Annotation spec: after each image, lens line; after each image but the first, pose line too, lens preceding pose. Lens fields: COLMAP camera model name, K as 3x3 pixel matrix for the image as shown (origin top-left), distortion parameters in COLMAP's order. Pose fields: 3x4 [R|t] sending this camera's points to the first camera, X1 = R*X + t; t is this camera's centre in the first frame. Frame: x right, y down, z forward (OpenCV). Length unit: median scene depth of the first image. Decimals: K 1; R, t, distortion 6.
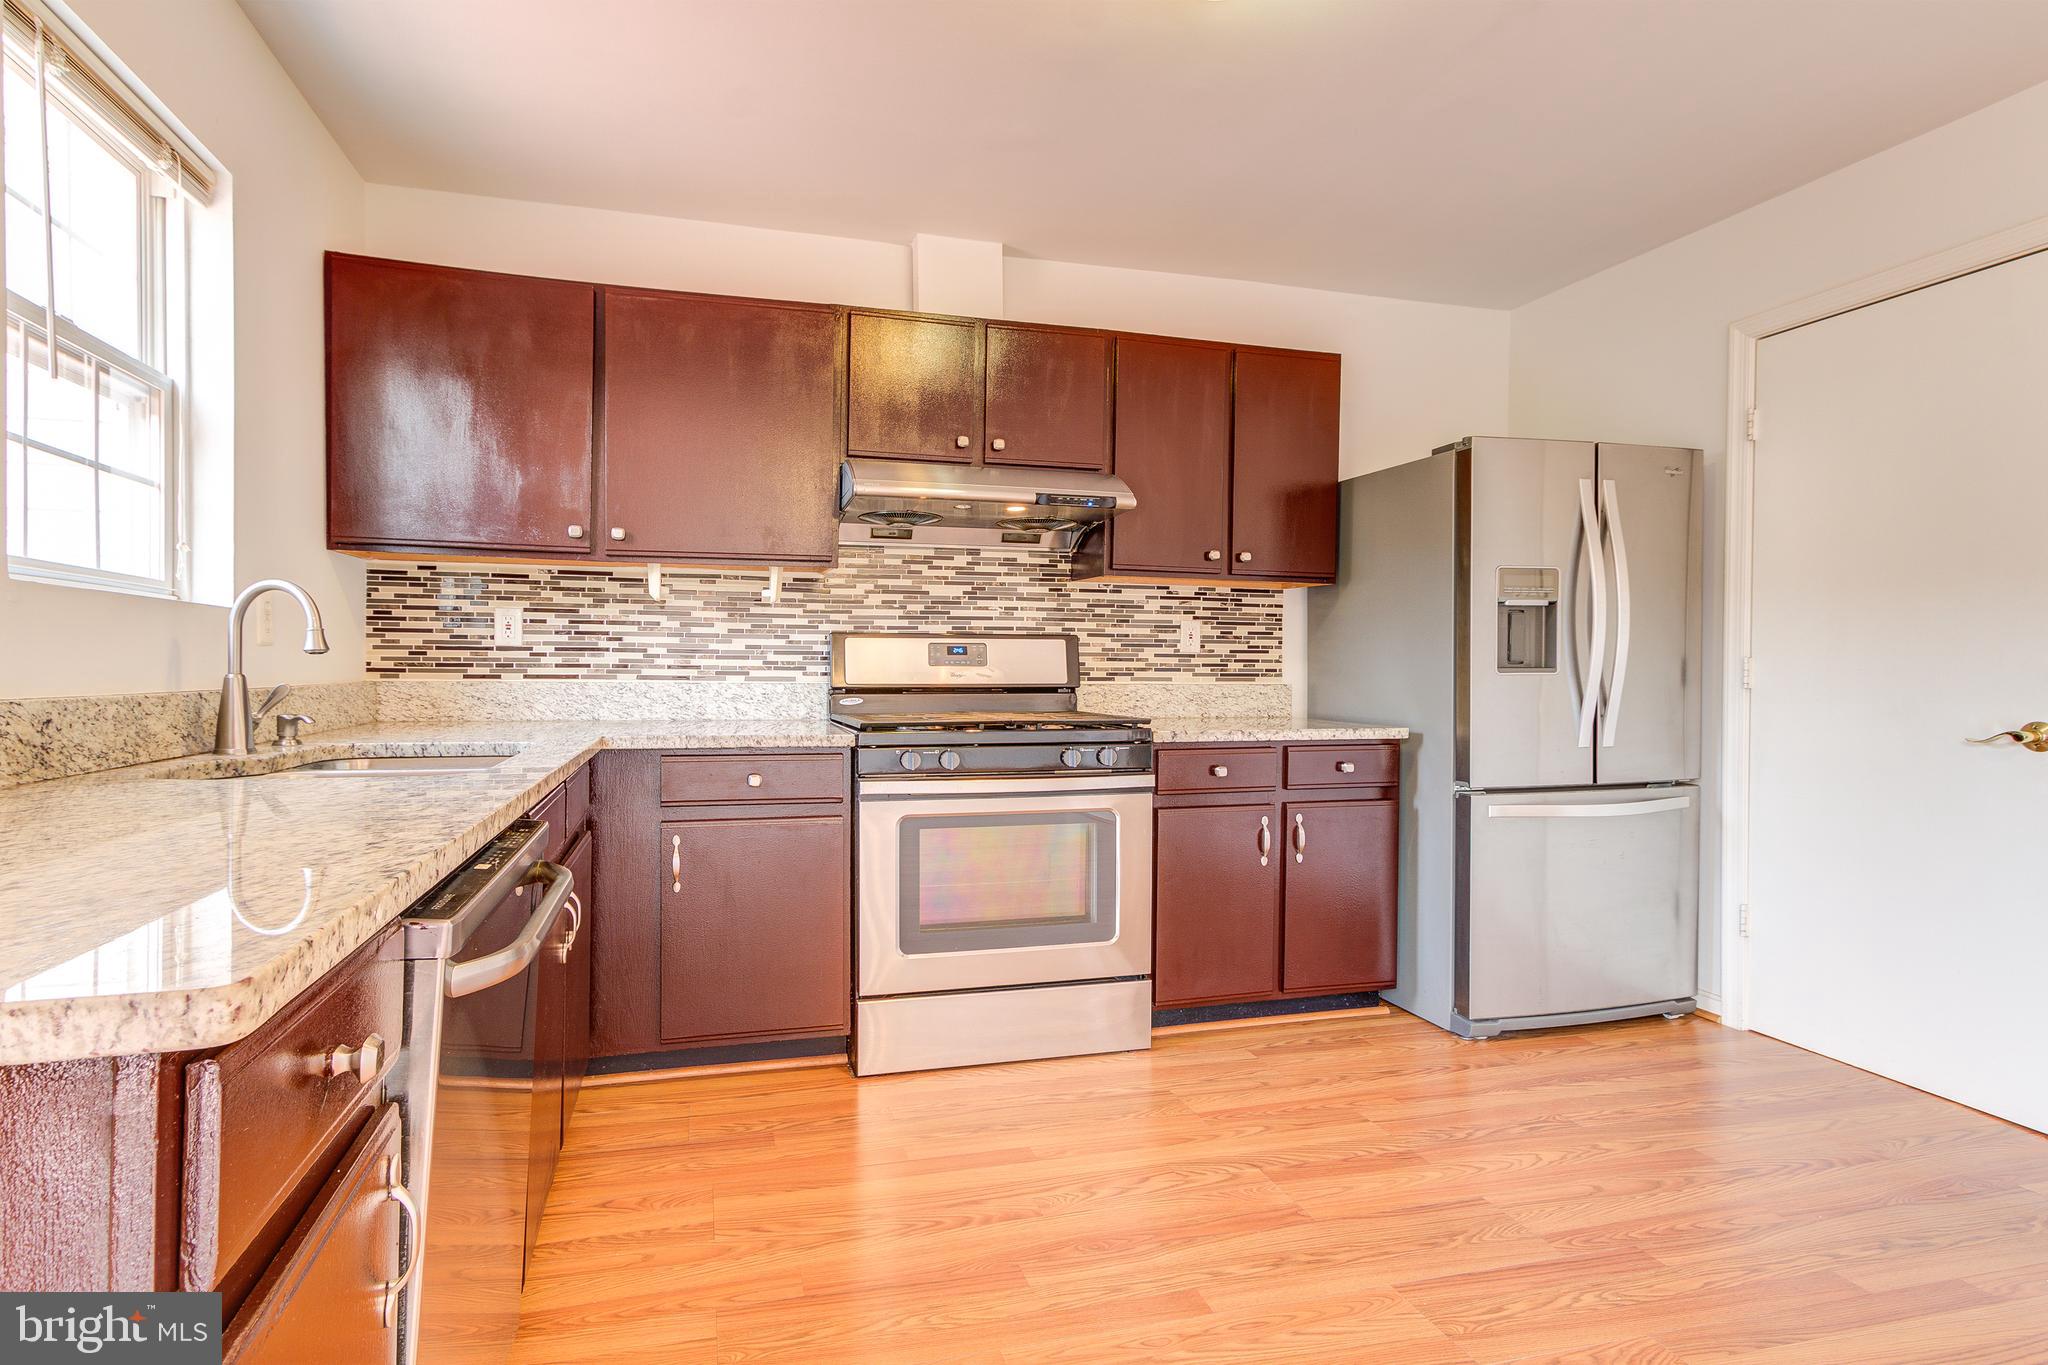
lens RADIAL K [[1024.5, 0, 1010.8], [0, 1024.5, 692.8], [0, 0, 1]] dist [0.000675, 0.002590]
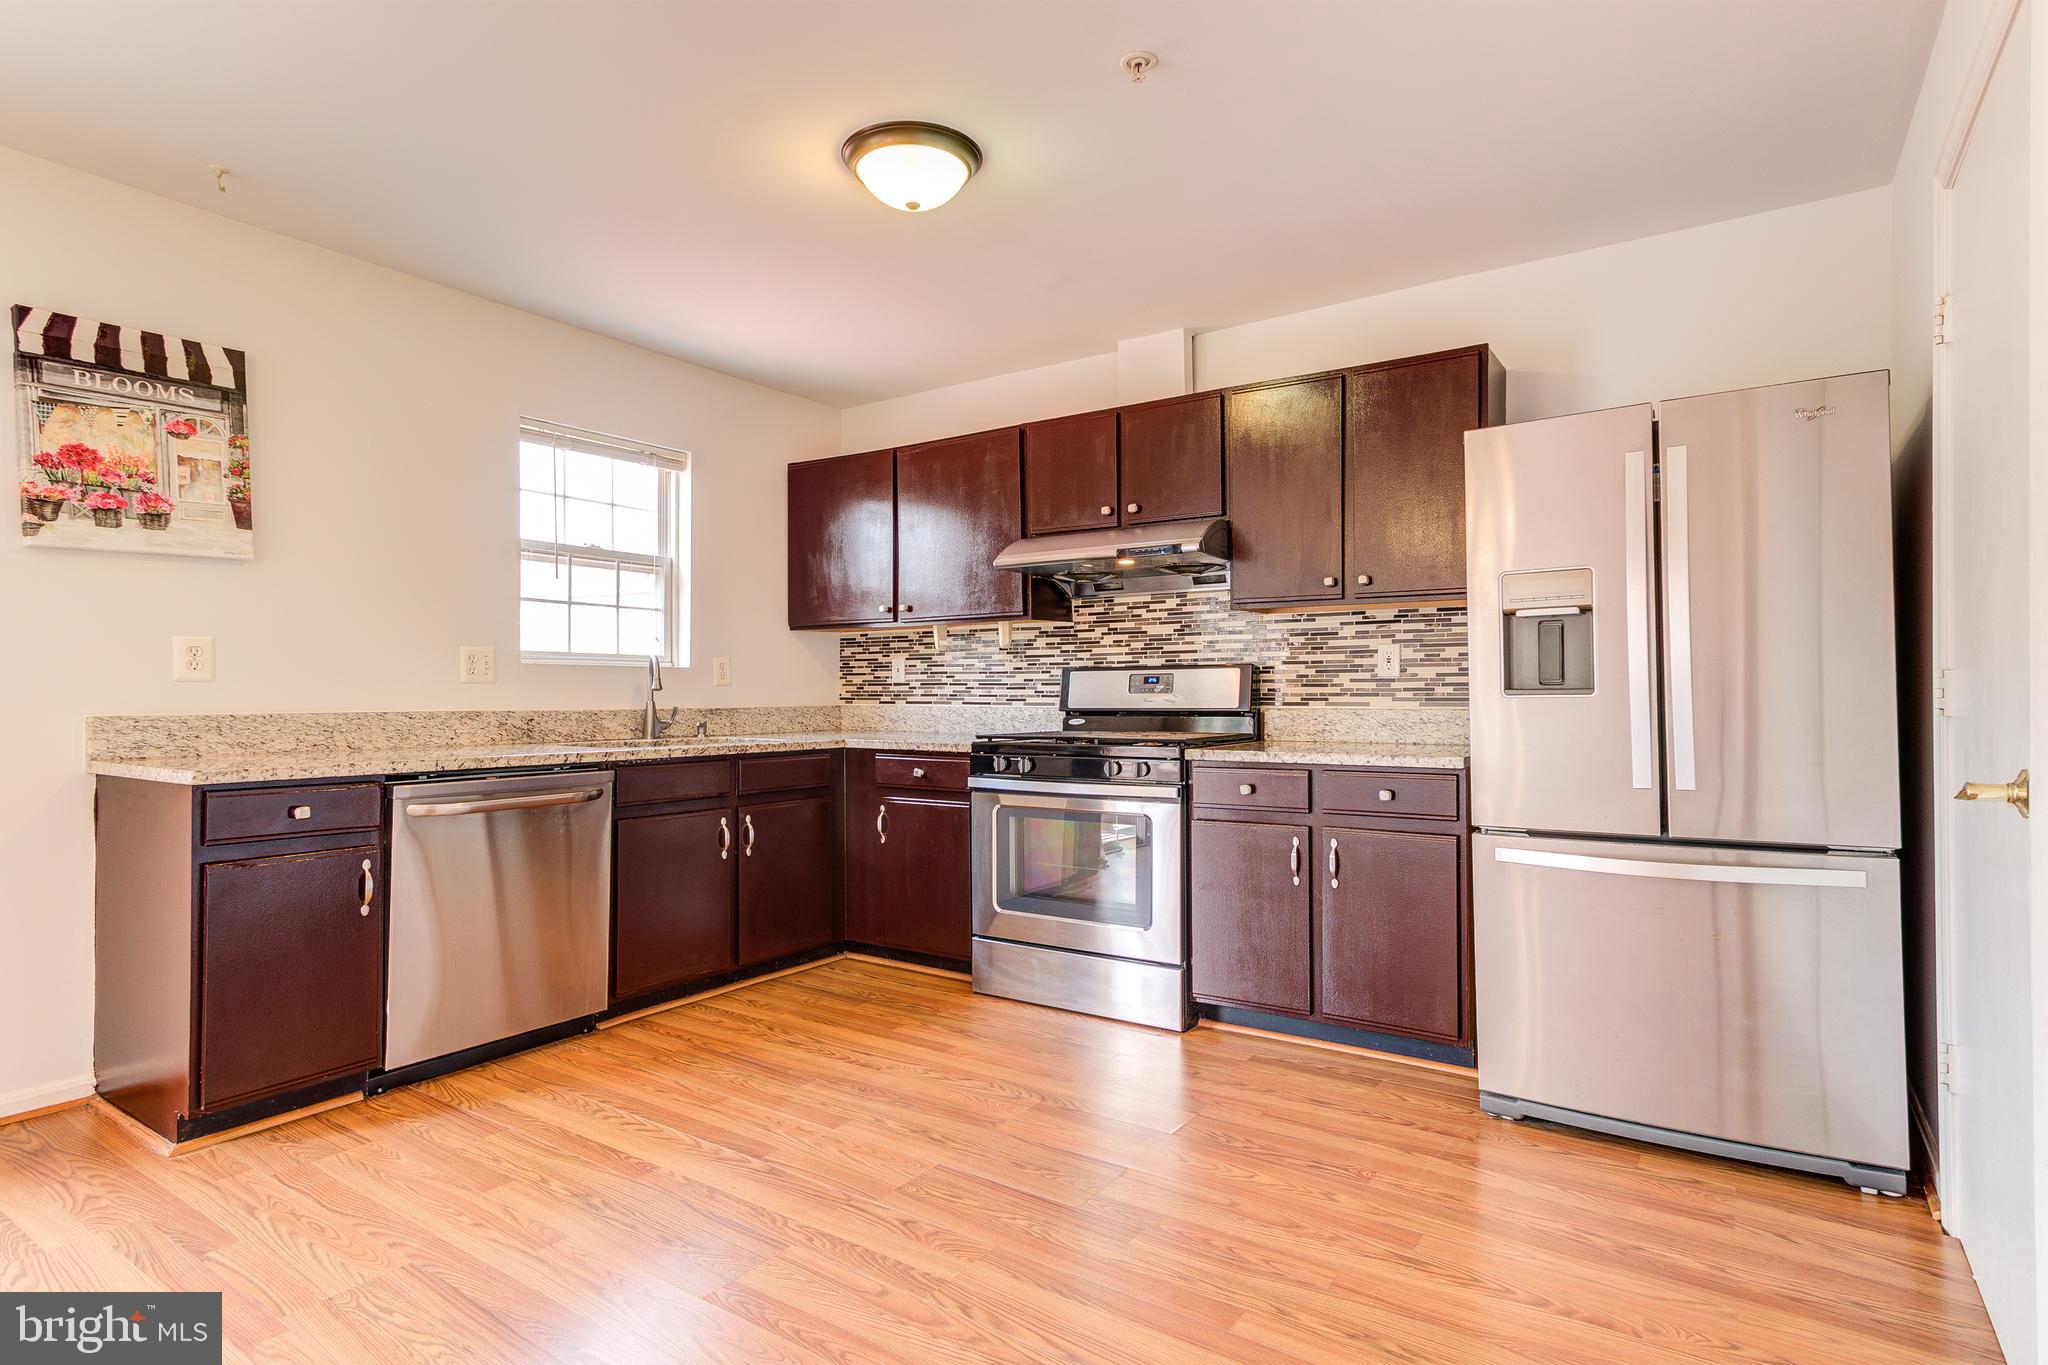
lens RADIAL K [[1024.5, 0, 1035.3], [0, 1024.5, 695.1], [0, 0, 1]] dist [0.000675, 0.002590]
pose [[0.668203, -0.007776, -0.743939, 0.815169], [-0.011132, 0.999729, -0.020448, 0.002555], [0.743896, 0.021945, 0.667935, 0.115665]]
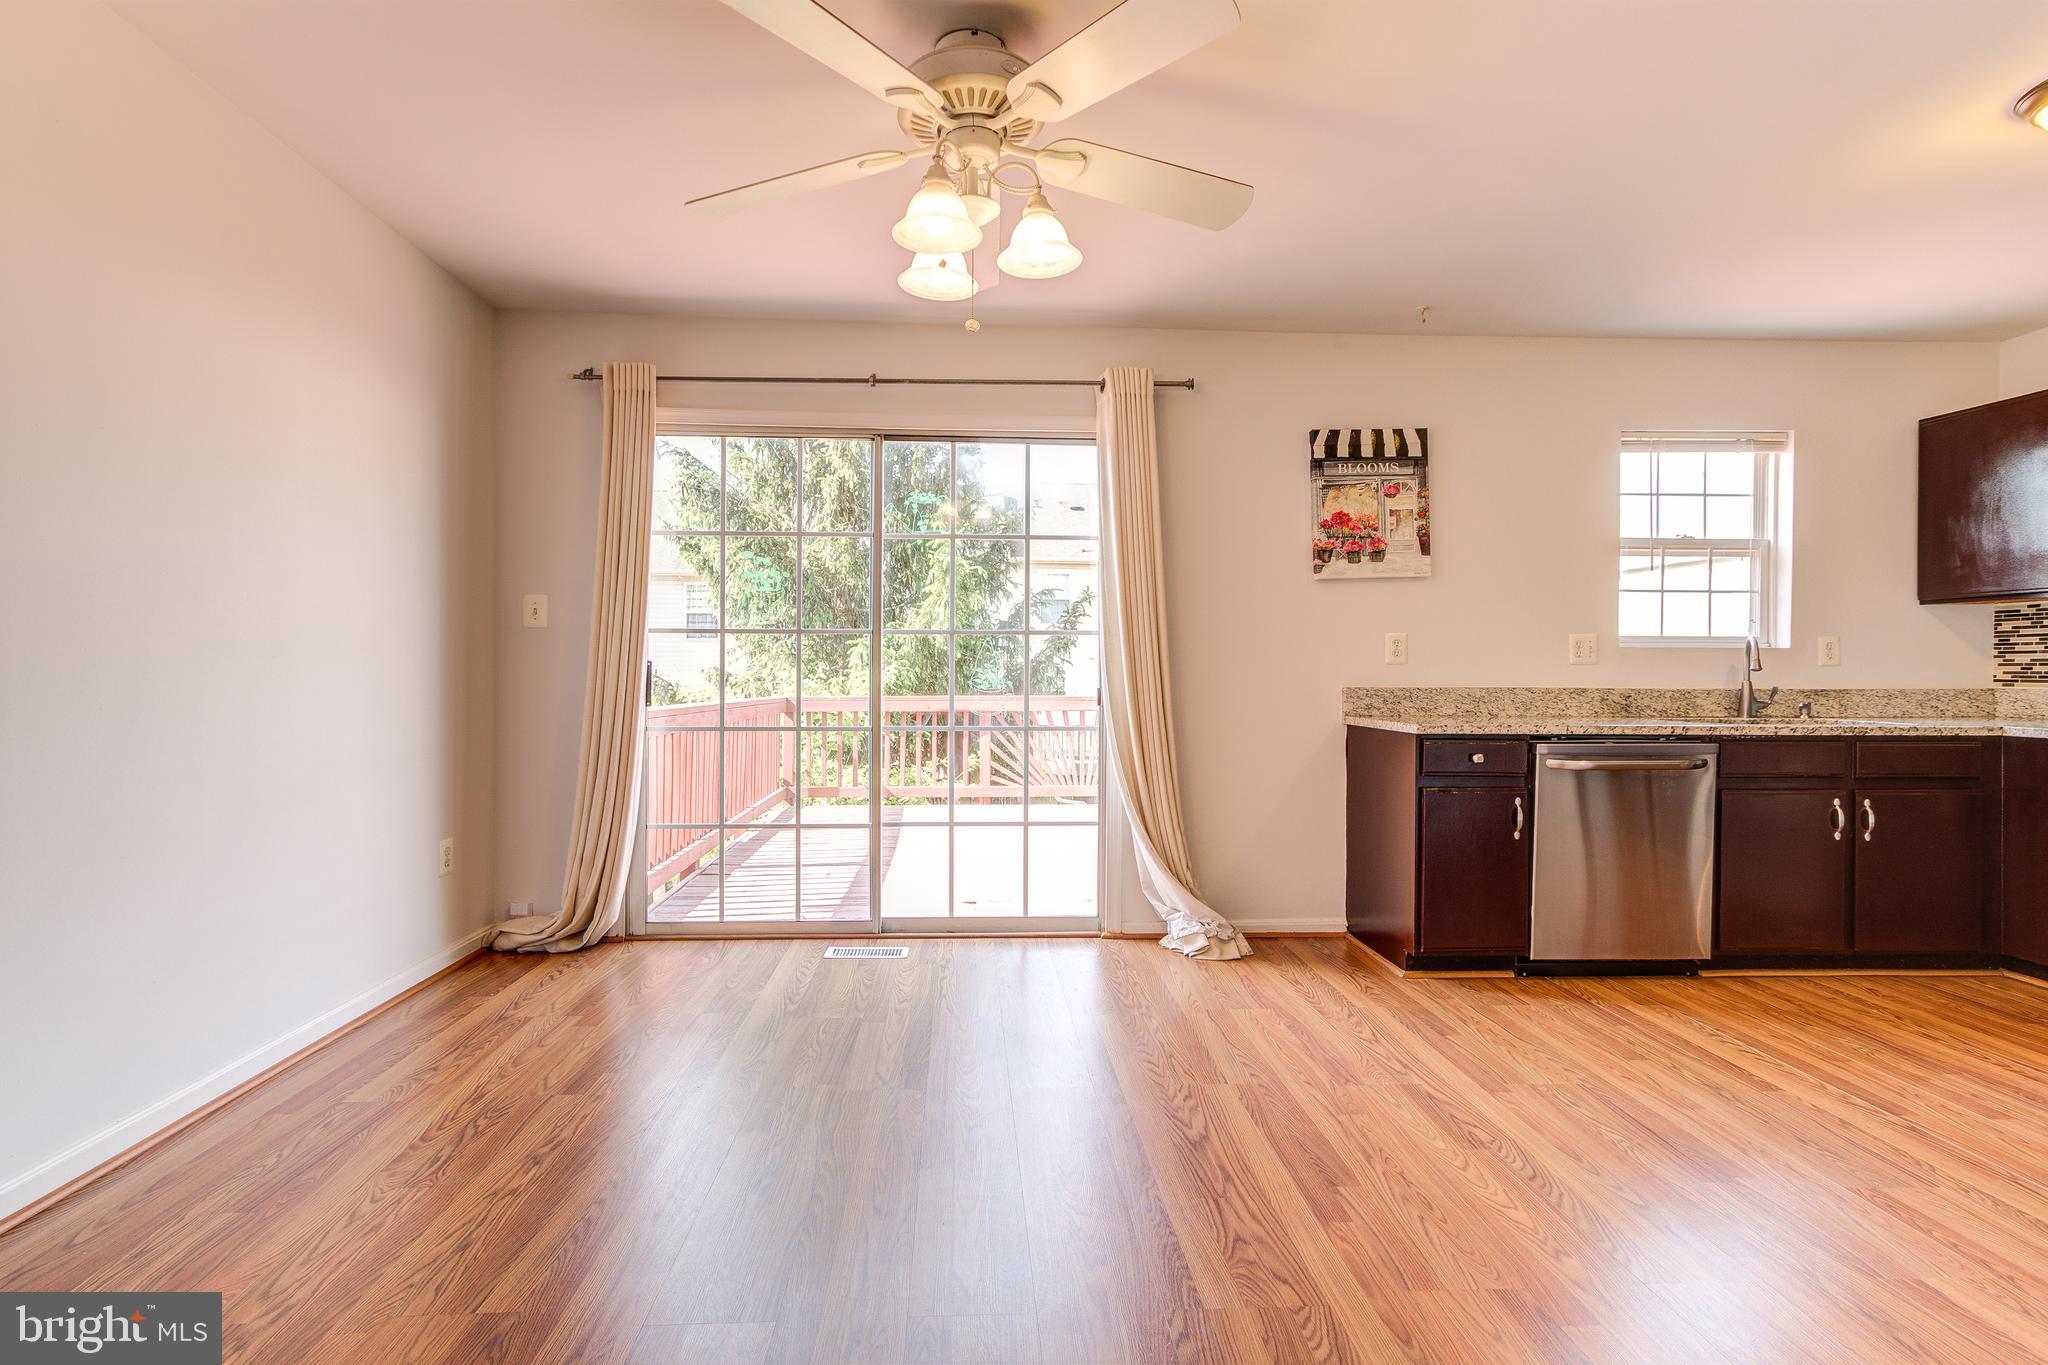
lens RADIAL K [[1024.5, 0, 1011.3], [0, 1024.5, 679.8], [0, 0, 1]] dist [0.000675, 0.002590]
pose [[-0.210194, 0.000368, -0.977660, 1.045029], [-0.027456, 0.999603, 0.006279, 0.005097], [0.977274, 0.028163, -0.210101, -0.040869]]
